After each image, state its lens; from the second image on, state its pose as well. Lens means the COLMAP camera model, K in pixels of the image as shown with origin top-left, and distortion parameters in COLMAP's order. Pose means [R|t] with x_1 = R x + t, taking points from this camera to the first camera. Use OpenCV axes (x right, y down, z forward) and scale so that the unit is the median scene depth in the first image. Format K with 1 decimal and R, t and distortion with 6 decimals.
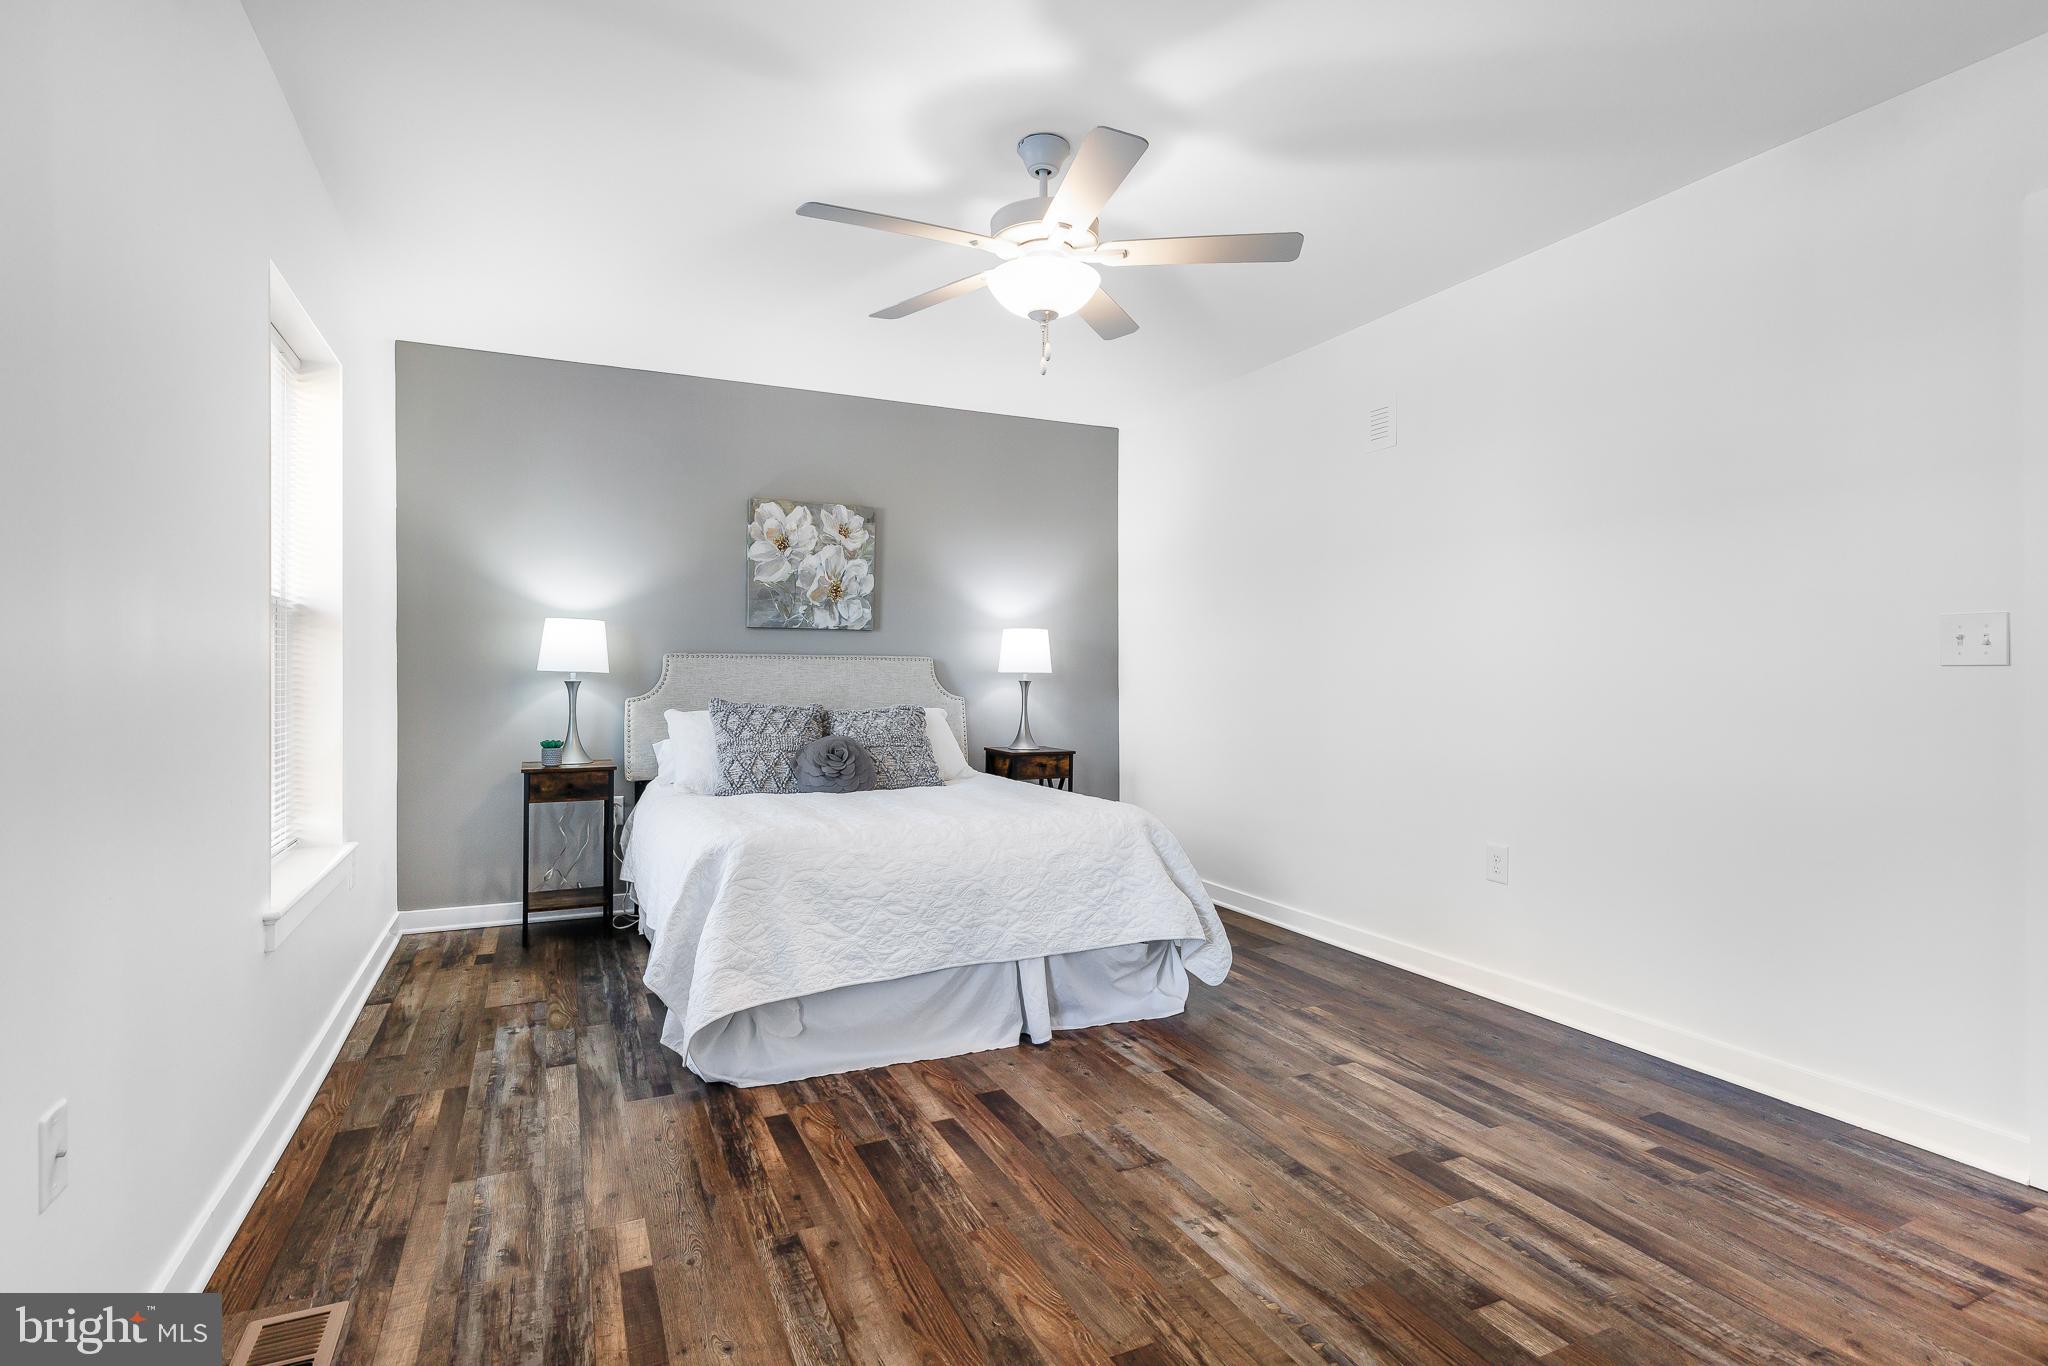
lens RADIAL K [[1003.0, 0, 1015.7], [0, 1003.0, 693.4], [0, 0, 1]] dist [0.004497, 0.001979]
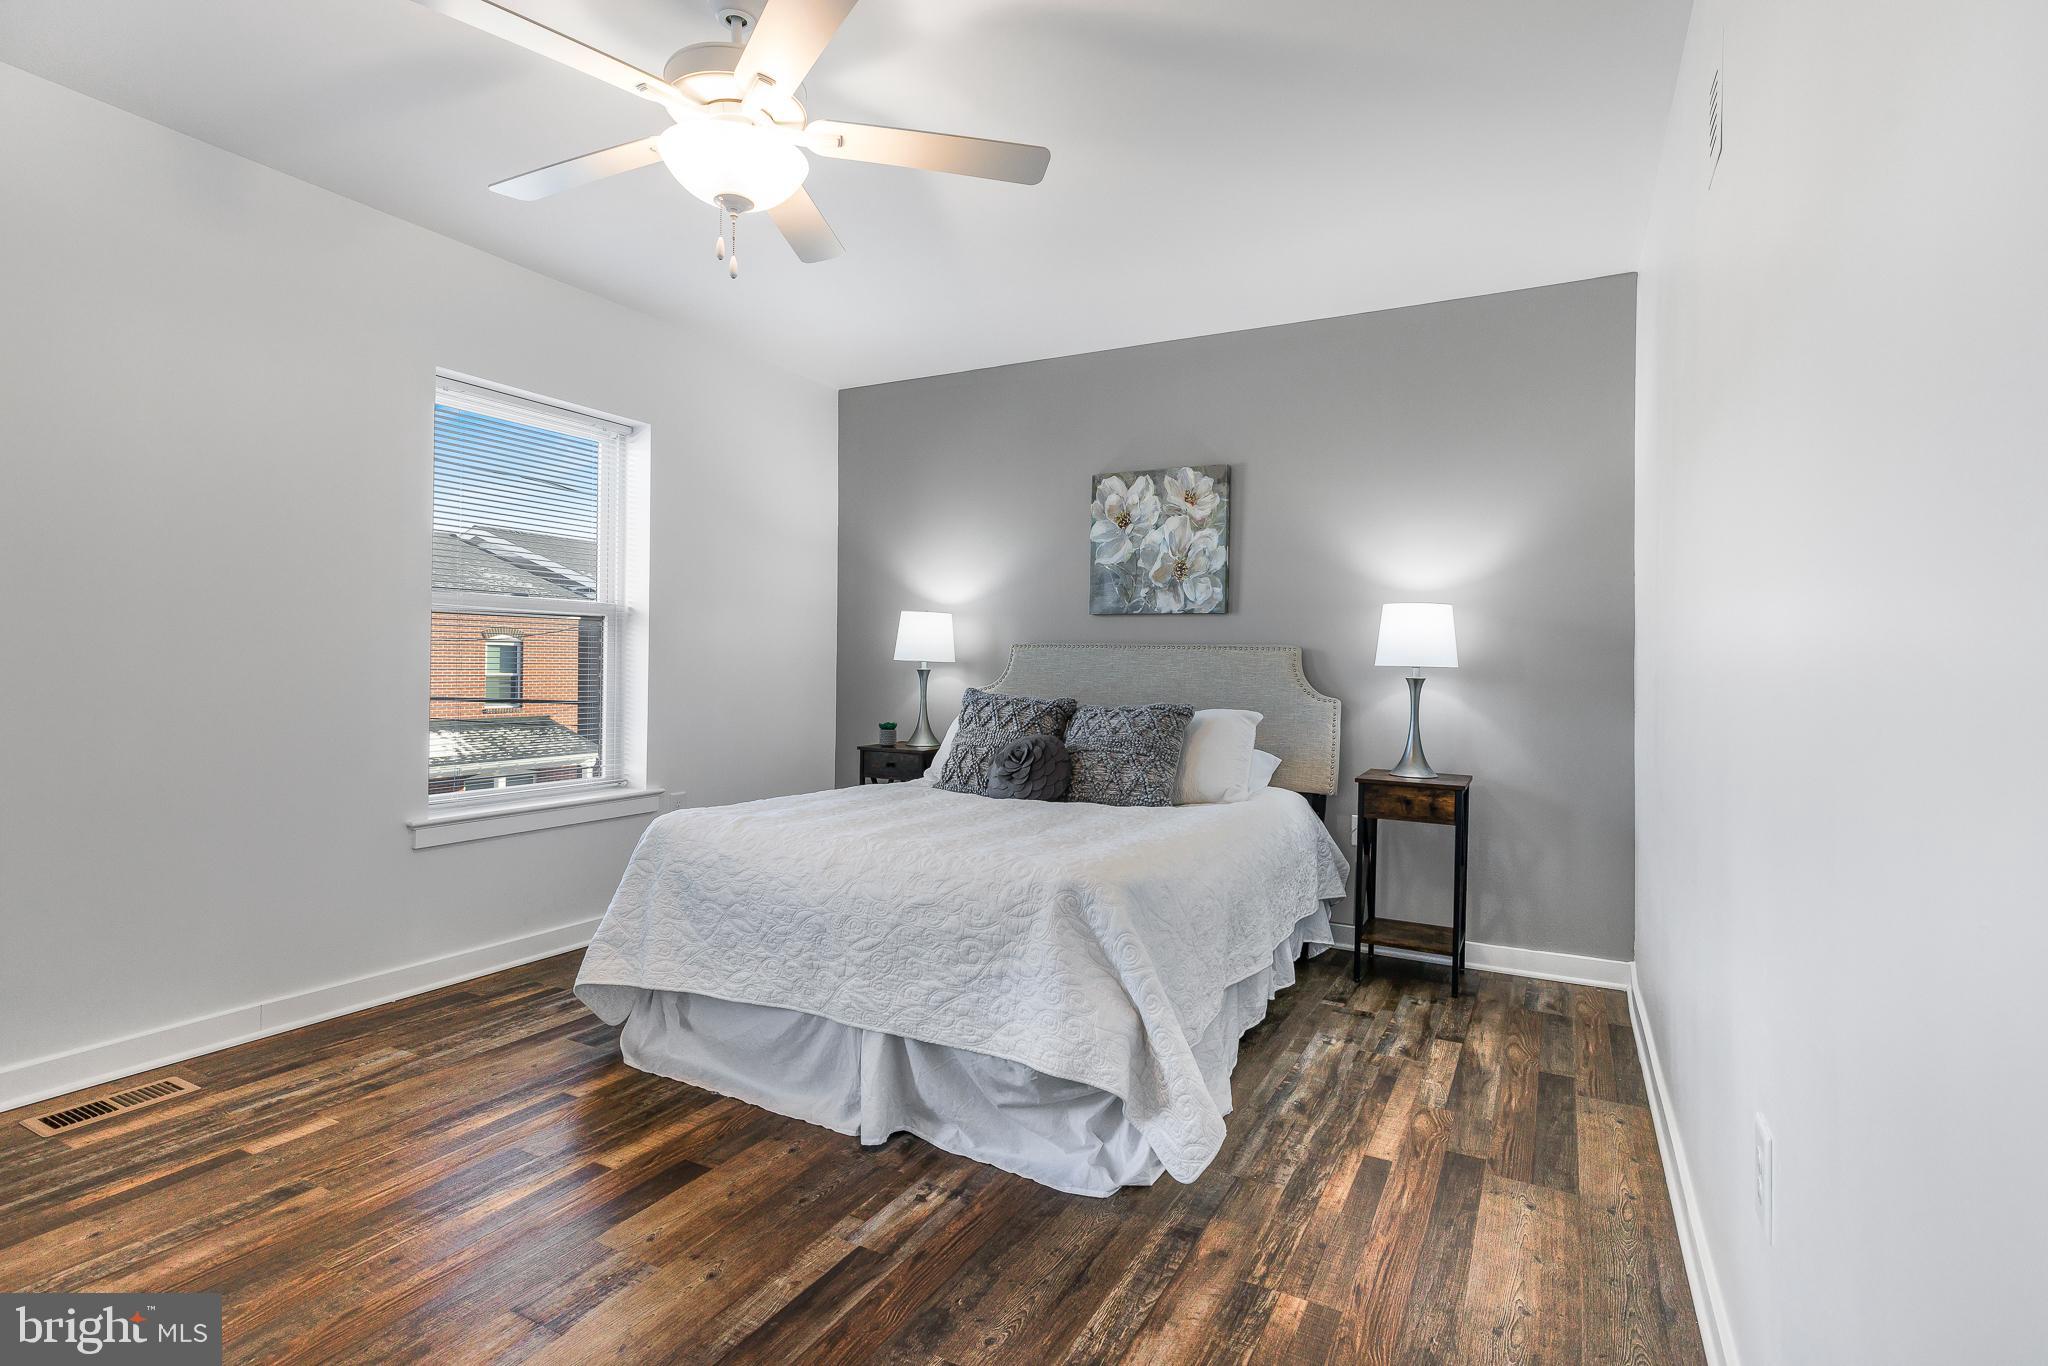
lens RADIAL K [[1003.0, 0, 1020.1], [0, 1003.0, 671.5], [0, 0, 1]] dist [0.004497, 0.001979]
pose [[0.597328, 0.011617, -0.801913, 0.439453], [-0.028095, 0.999584, -0.006447, -0.005448], [0.801505, 0.026380, 0.597406, 0.394763]]
